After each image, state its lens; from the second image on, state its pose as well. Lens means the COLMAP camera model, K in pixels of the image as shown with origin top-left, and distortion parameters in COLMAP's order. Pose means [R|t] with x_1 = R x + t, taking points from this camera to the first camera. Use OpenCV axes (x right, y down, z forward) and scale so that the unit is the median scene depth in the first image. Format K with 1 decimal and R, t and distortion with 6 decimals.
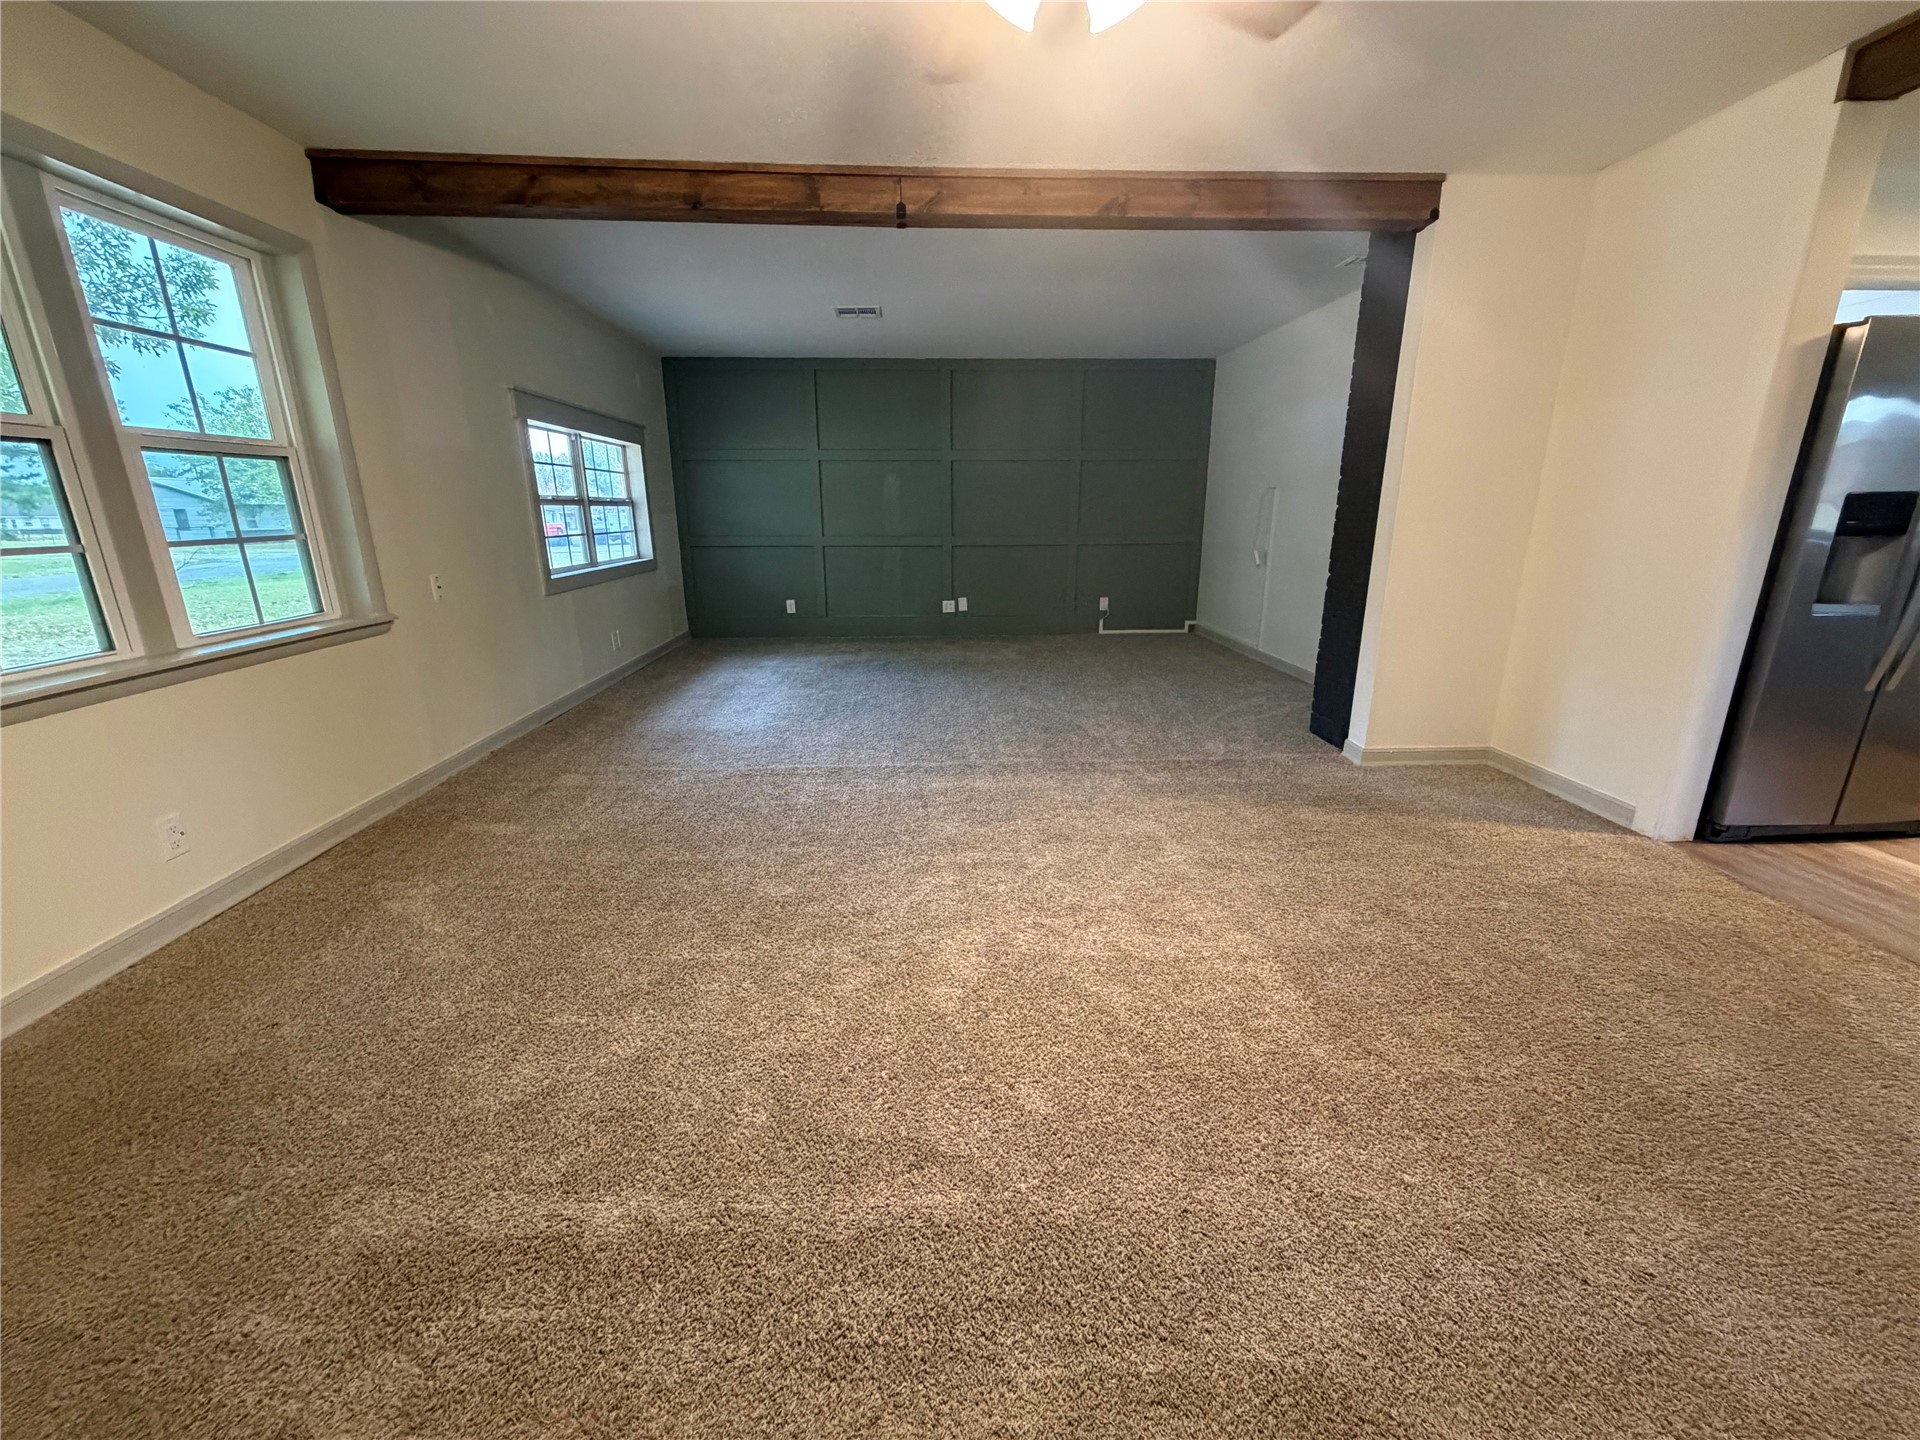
lens RADIAL K [[763.0, 0, 954.1], [0, 763.0, 721.9], [0, 0, 1]] dist [-0.000506, 0.000077]
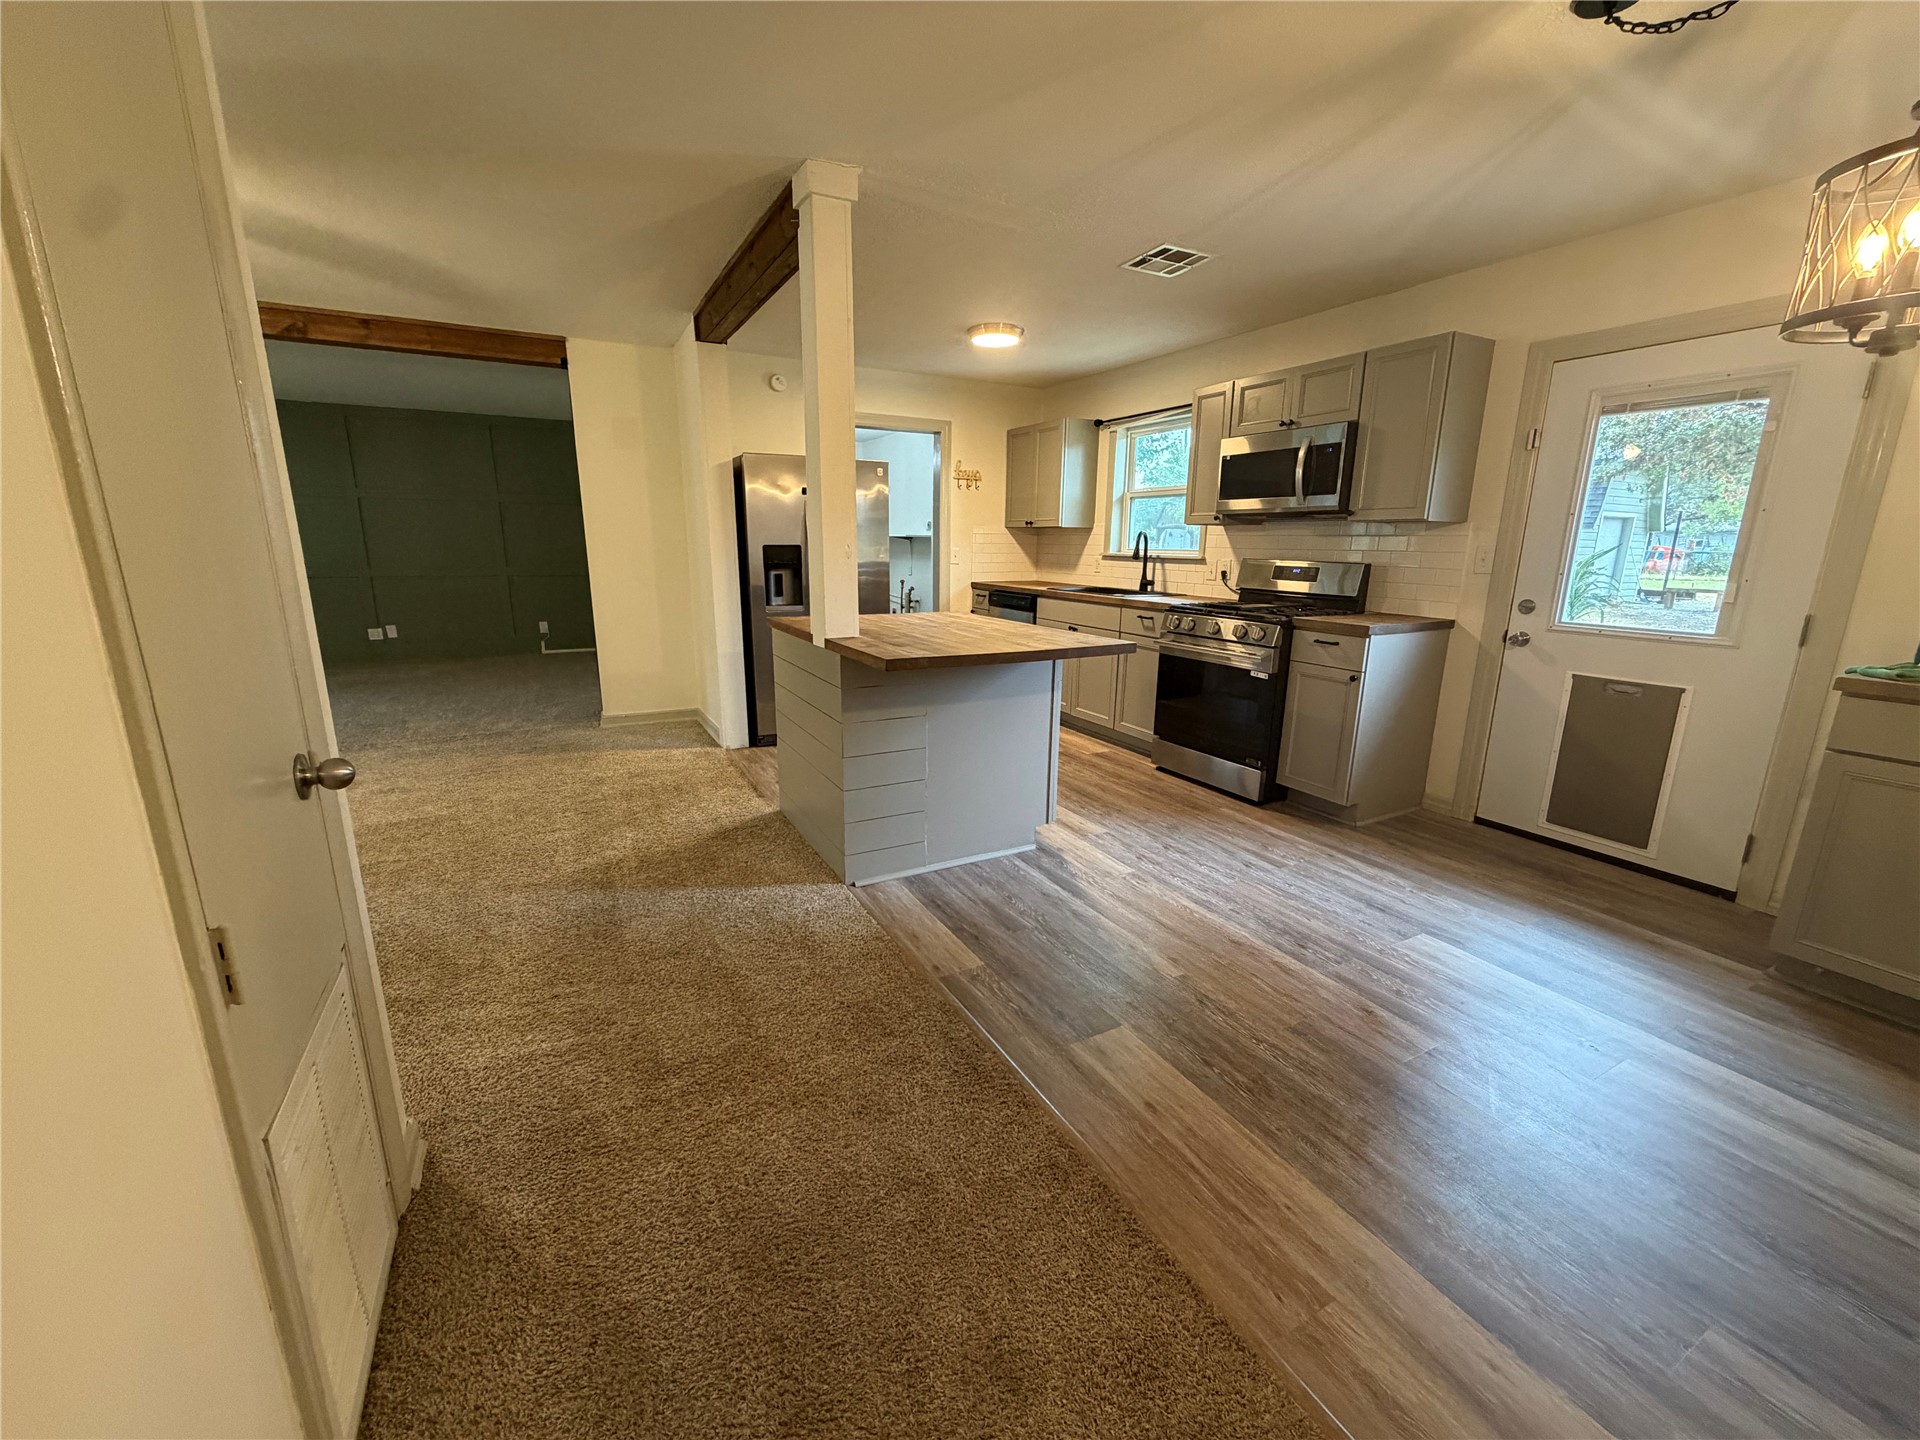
lens RADIAL K [[760.9, 0, 950.6], [0, 760.9, 719.7], [0, 0, 1]] dist [-0.001930, 0.000049]
pose [[0.902767, -0.081240, 0.422389, 0.653432], [0.099682, 0.994782, -0.021717, 0.174124], [-0.418420, 0.061710, 0.906155, -0.704279]]
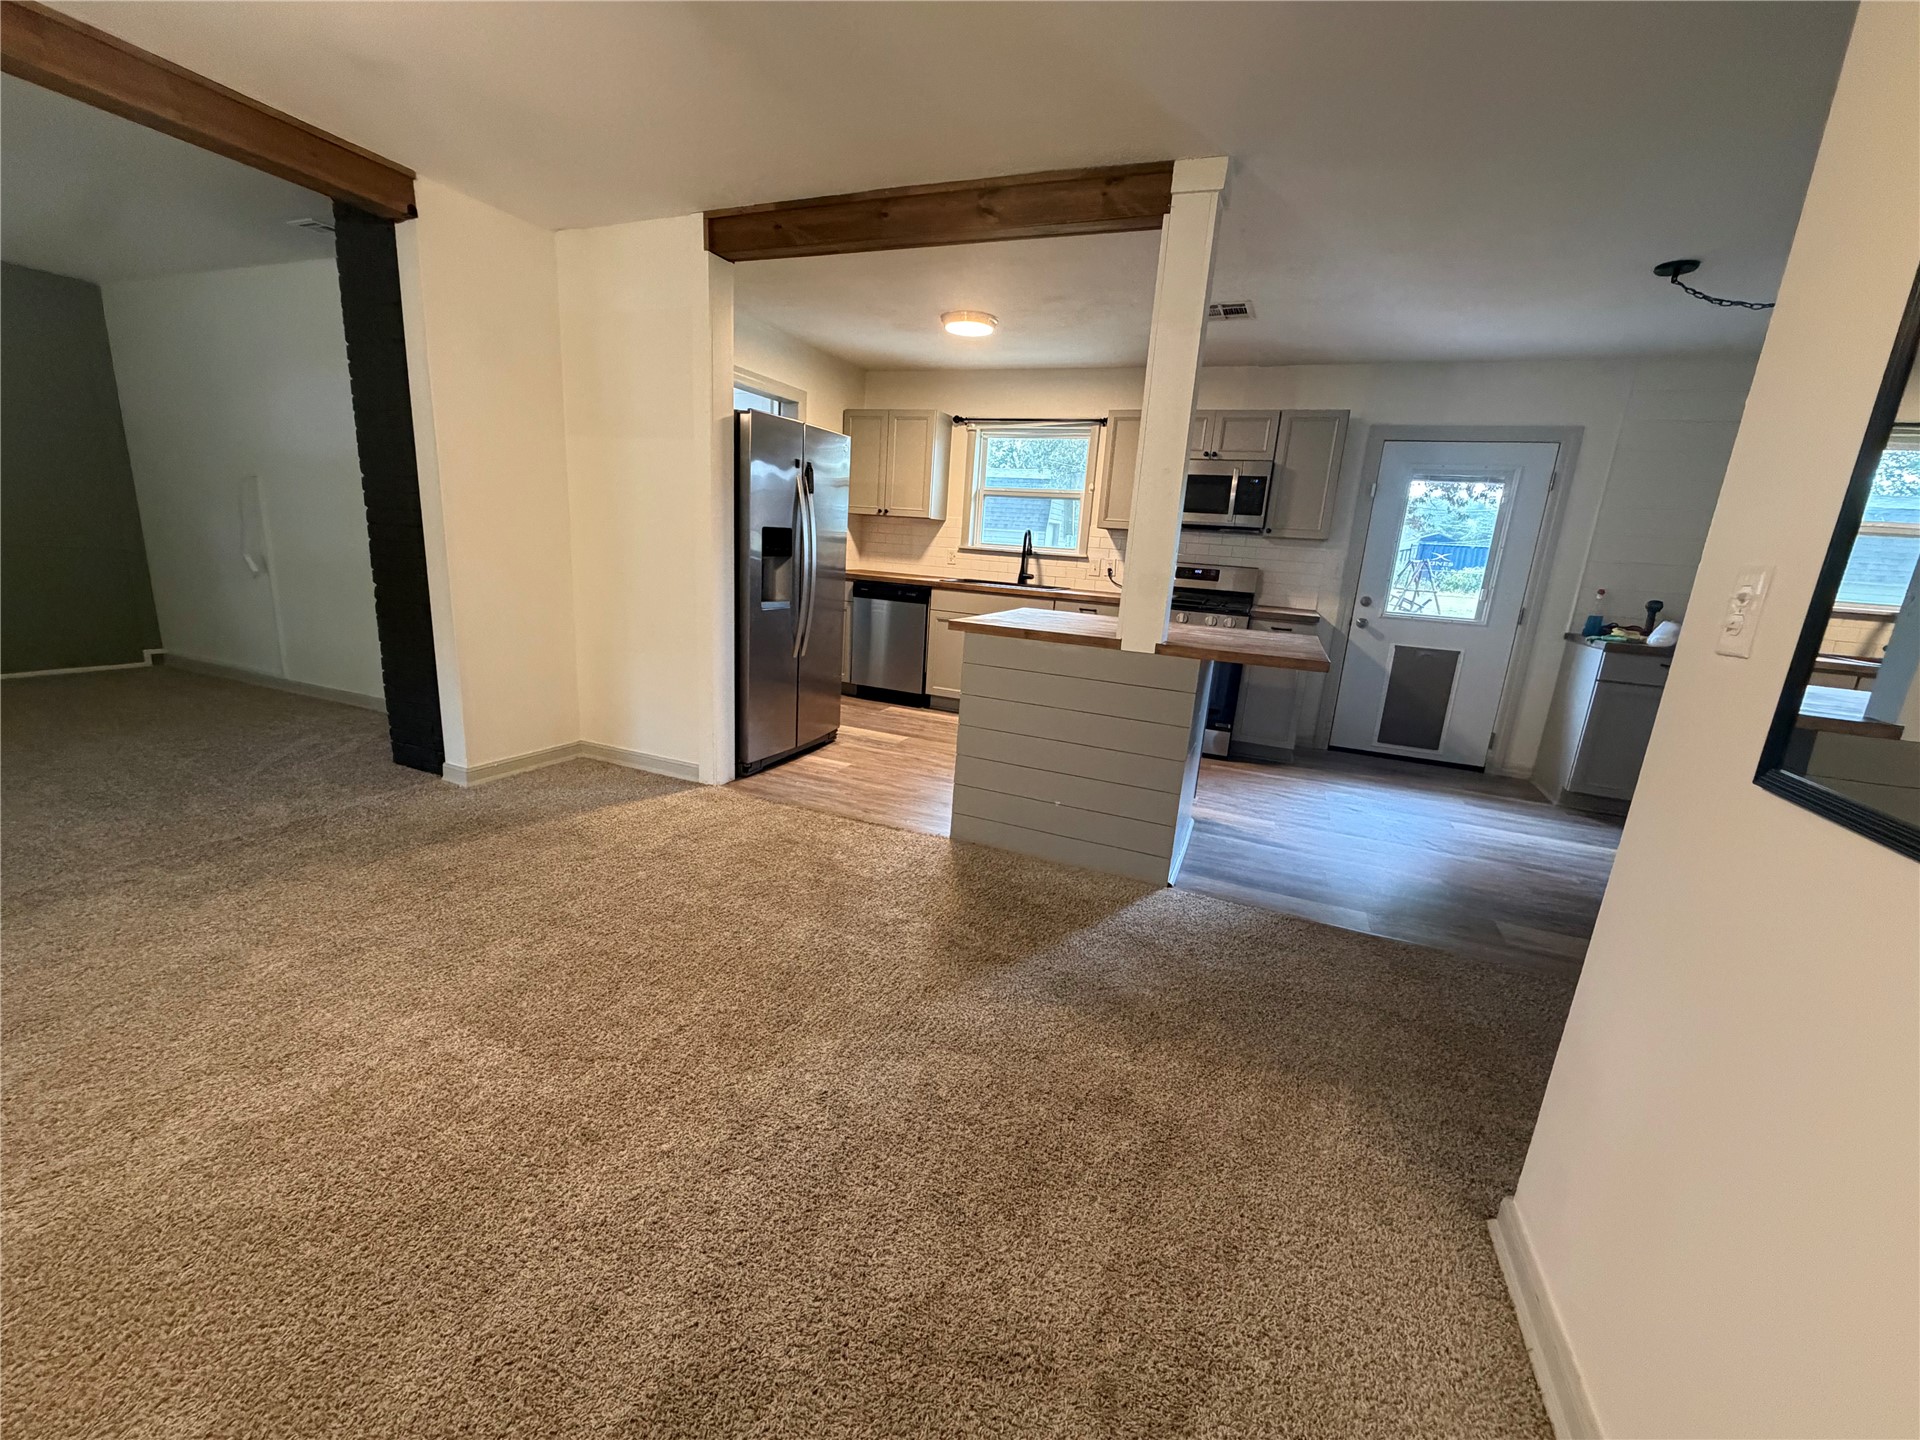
lens RADIAL K [[763.0, 0, 954.1], [0, 763.0, 721.9], [0, 0, 1]] dist [-0.000506, 0.000077]
pose [[0.427708, -0.174528, 0.886908, -0.043063], [0.179018, 0.978103, 0.106143, -0.017294], [-0.886013, 0.113374, 0.449586, 0.039345]]
